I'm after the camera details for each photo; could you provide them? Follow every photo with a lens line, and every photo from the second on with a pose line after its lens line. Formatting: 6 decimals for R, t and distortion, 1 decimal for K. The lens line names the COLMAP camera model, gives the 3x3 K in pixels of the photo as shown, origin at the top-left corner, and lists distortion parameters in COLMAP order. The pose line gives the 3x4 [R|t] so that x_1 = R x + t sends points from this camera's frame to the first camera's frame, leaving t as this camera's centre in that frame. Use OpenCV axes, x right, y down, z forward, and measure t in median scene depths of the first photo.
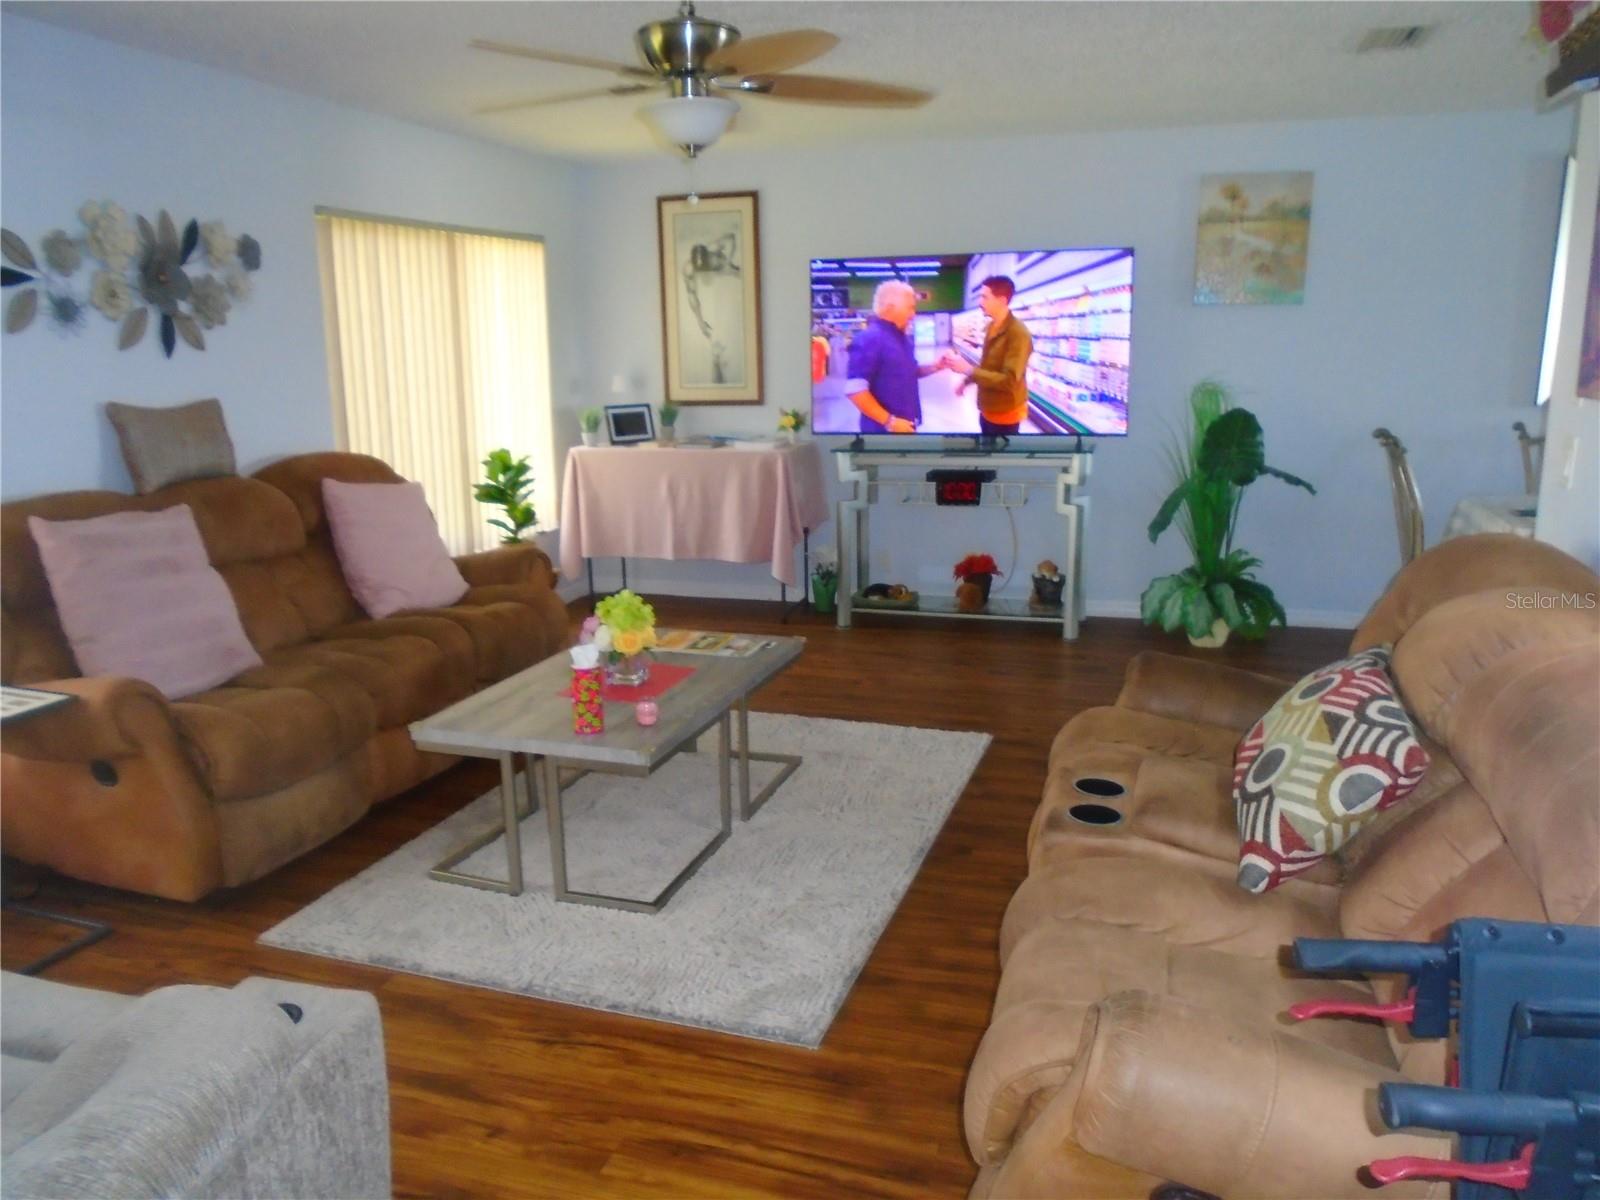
lens RADIAL K [[1215.6, 0, 793.6], [0, 1215.6, 600.6], [0, 0, 1]] dist [-0.031715, 0.012619]
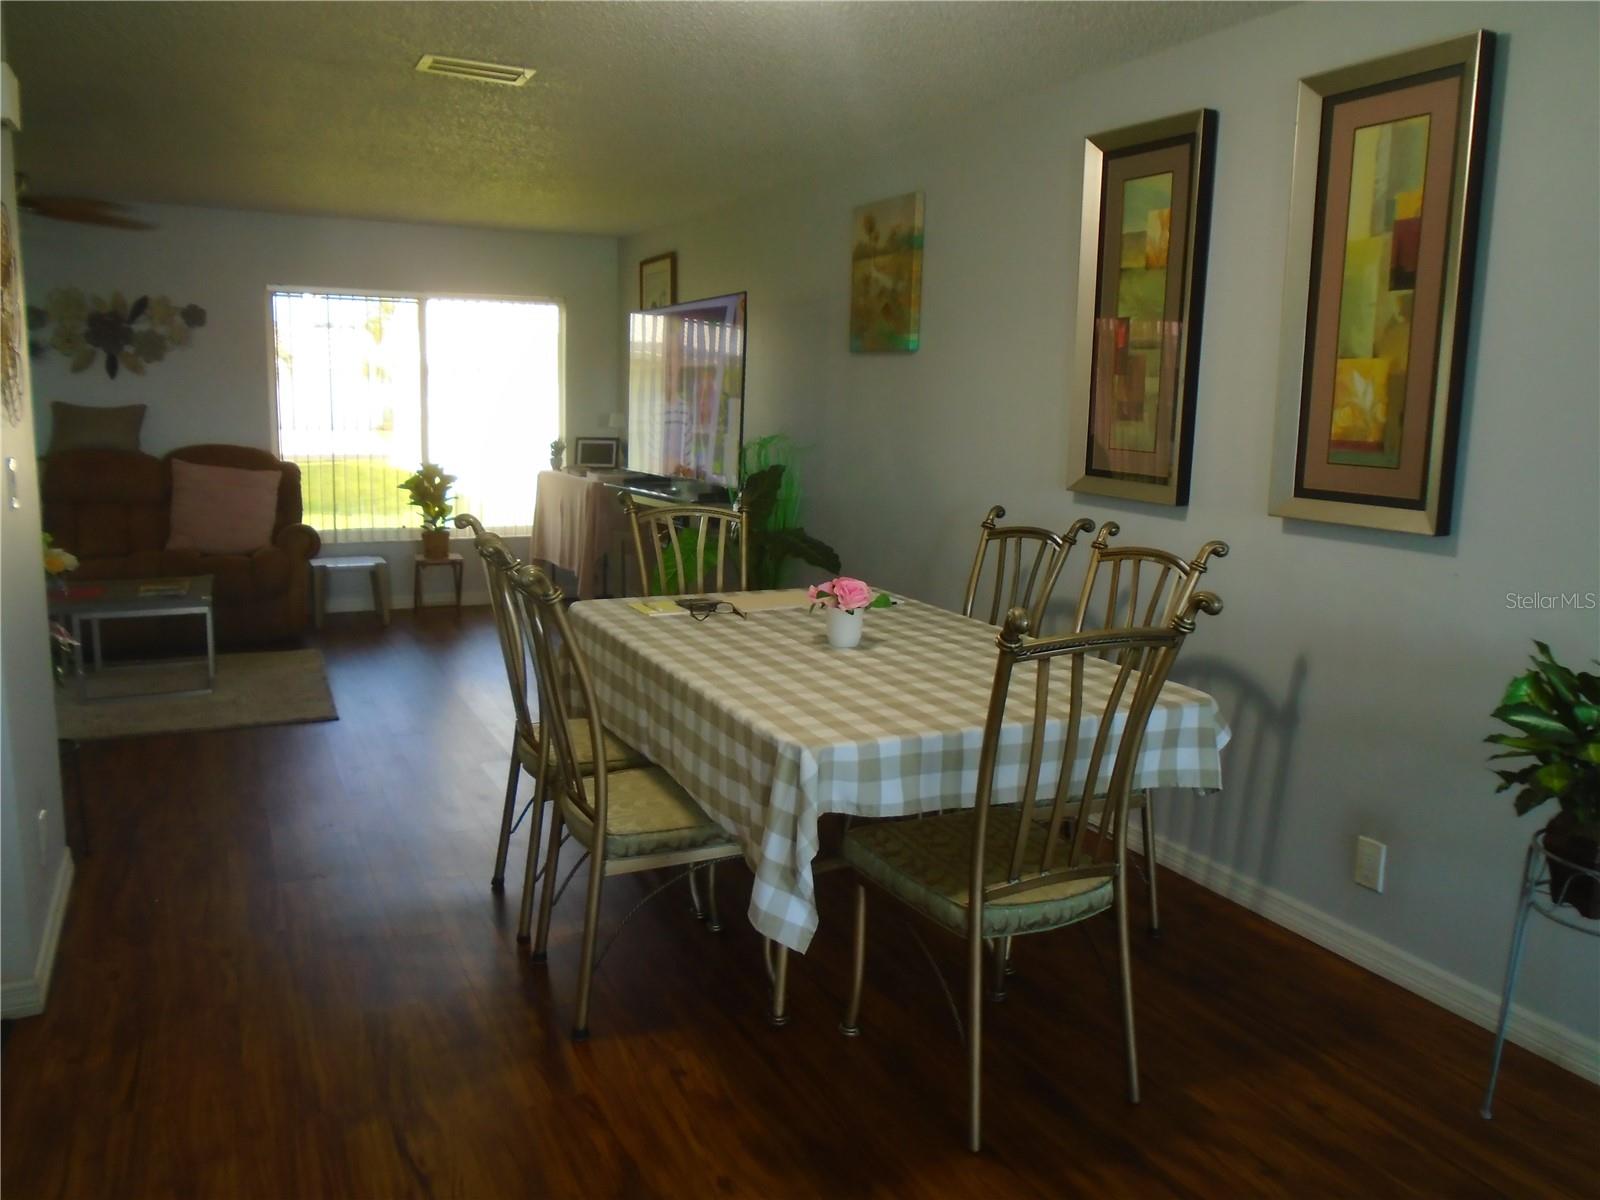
lens RADIAL K [[1215.6, 0, 804.2], [0, 1215.6, 591.6], [0, 0, 1]] dist [-0.031715, 0.012619]
pose [[0.685739, 0.143019, -0.713658, 1.258868], [-0.184544, 0.982629, 0.019596, -0.110962], [0.704064, 0.118263, 0.700220, 0.495019]]
